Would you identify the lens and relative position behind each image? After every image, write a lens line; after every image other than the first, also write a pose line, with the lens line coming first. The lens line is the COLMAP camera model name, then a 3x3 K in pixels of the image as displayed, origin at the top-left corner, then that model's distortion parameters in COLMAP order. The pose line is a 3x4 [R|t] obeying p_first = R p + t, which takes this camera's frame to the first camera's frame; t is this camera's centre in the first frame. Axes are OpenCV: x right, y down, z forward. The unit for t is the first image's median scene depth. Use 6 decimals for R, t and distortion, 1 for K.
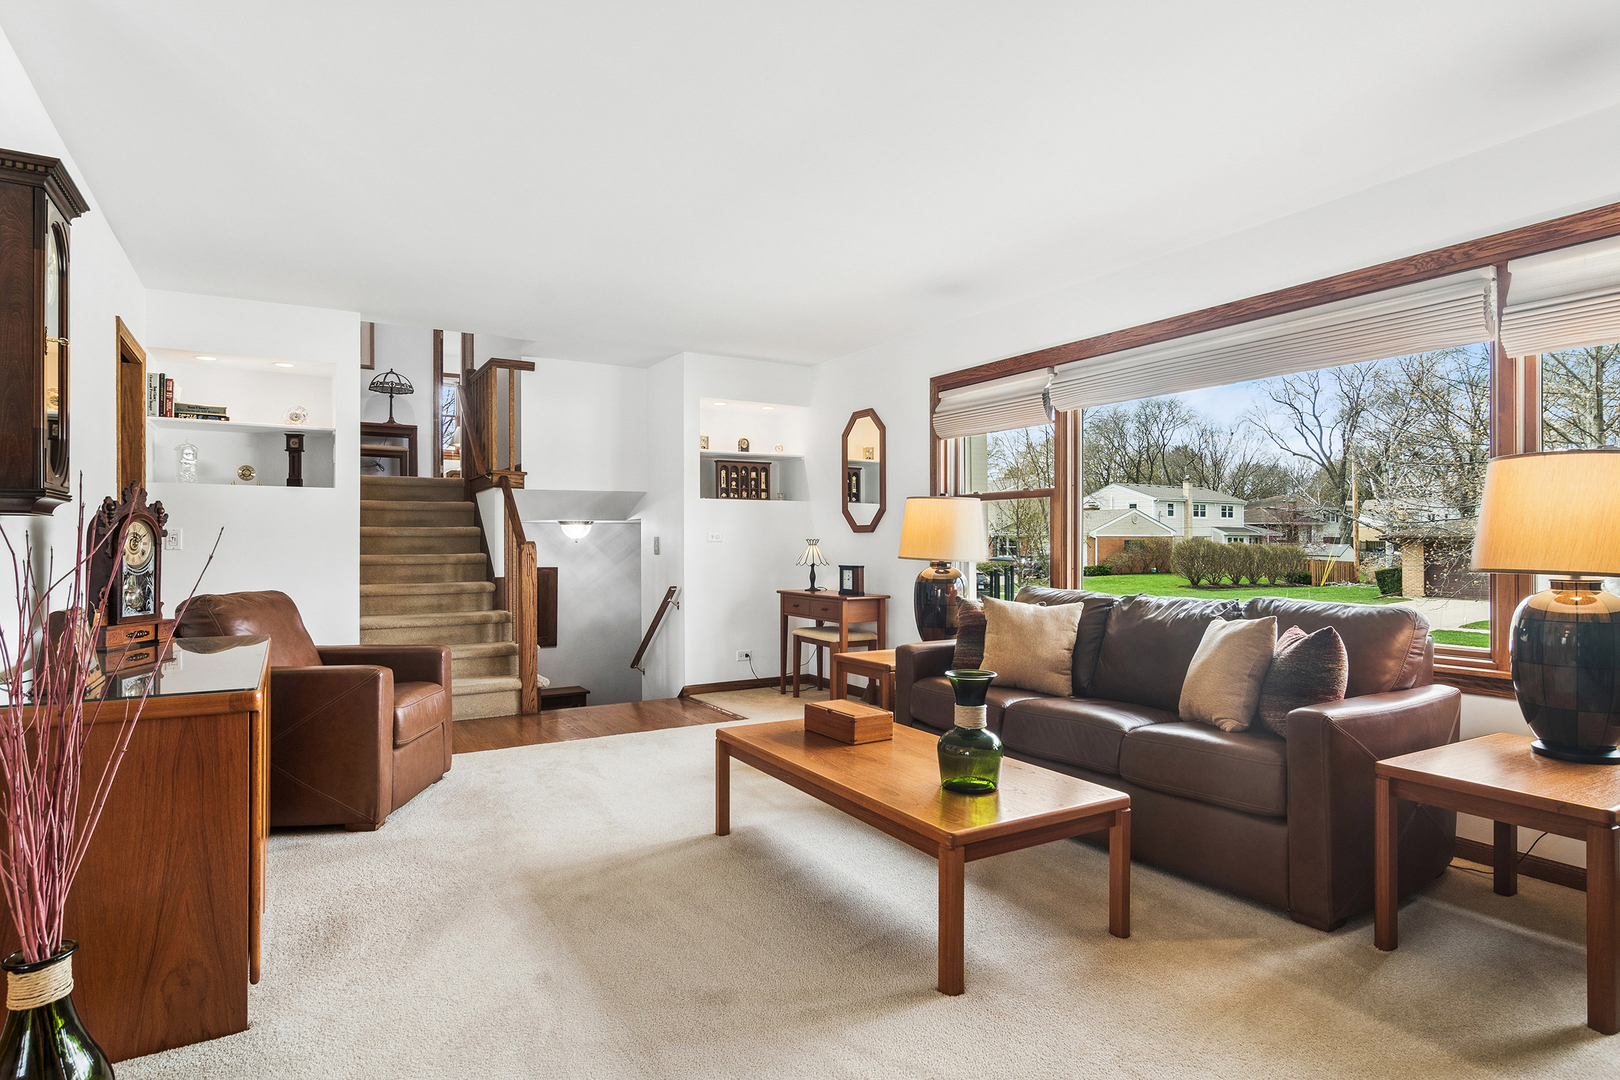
lens RADIAL K [[874.2, 0, 805.2], [0, 874.2, 539.8], [0, 0, 1]] dist [0.000388, 0.001036]
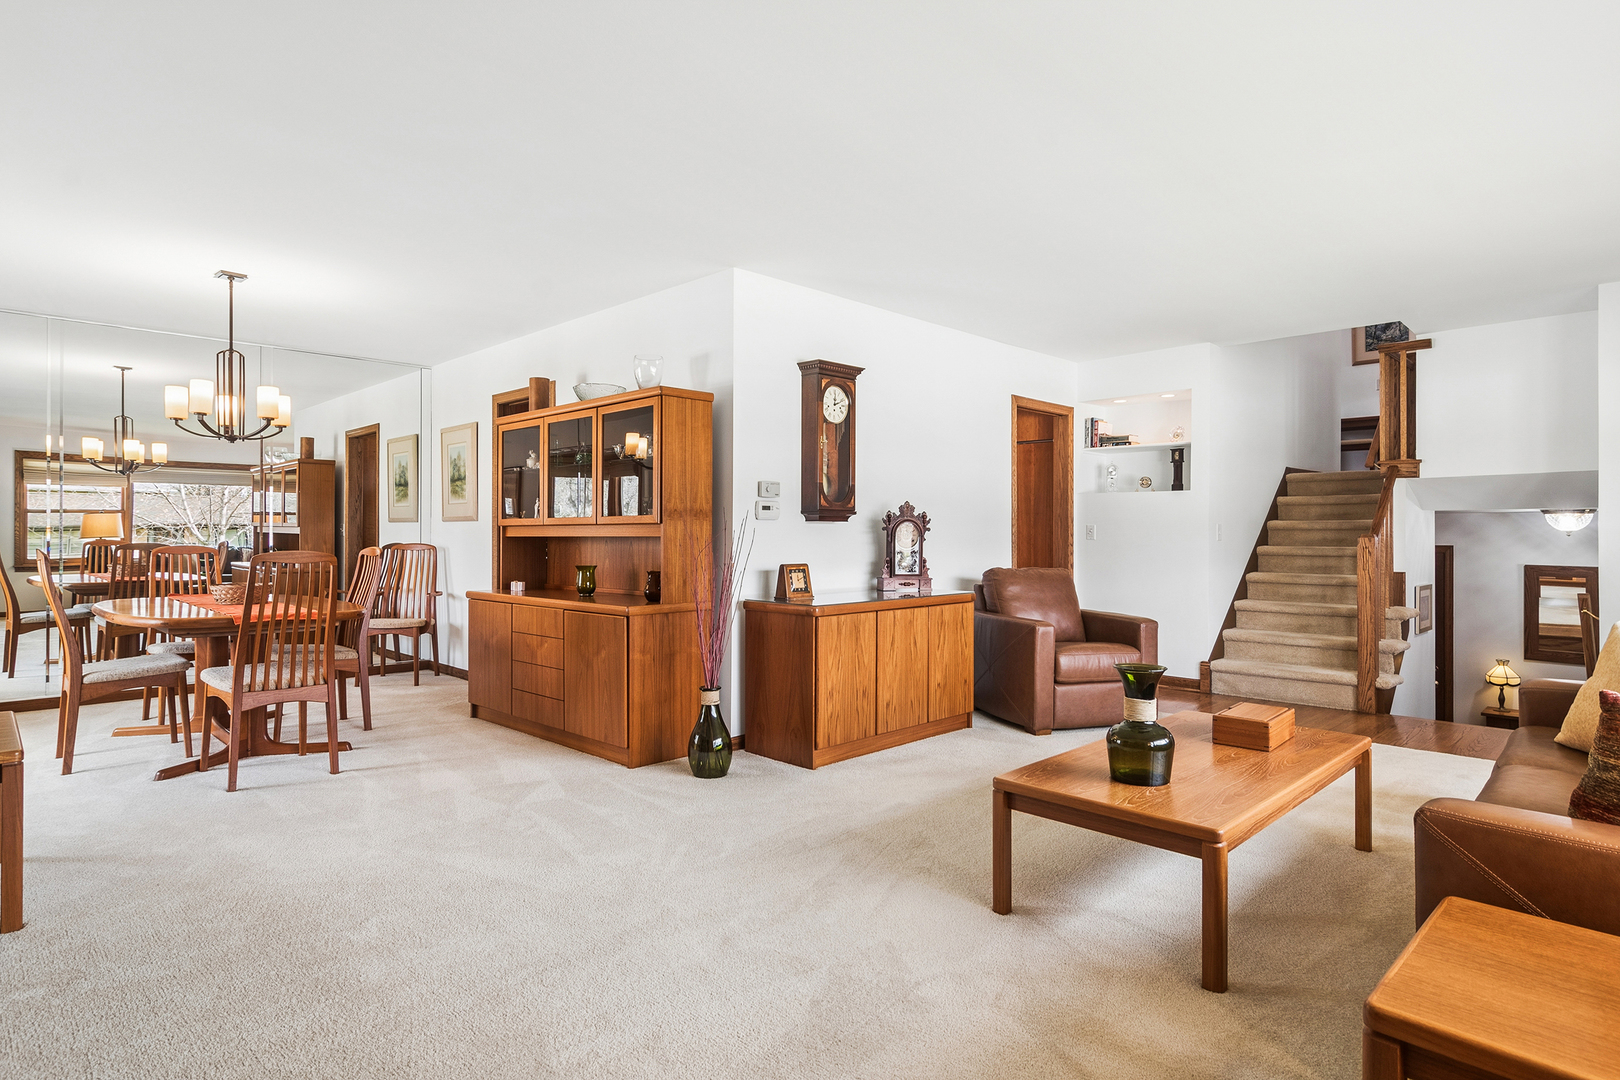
lens RADIAL K [[874.2, 0, 806.0], [0, 874.2, 533.5], [0, 0, 1]] dist [0.000388, 0.001036]
pose [[0.239789, 0.002590, -0.970822, 0.475909], [0.001266, 0.999995, 0.002980, -0.003002], [0.970824, -0.001944, 0.239785, 0.168465]]
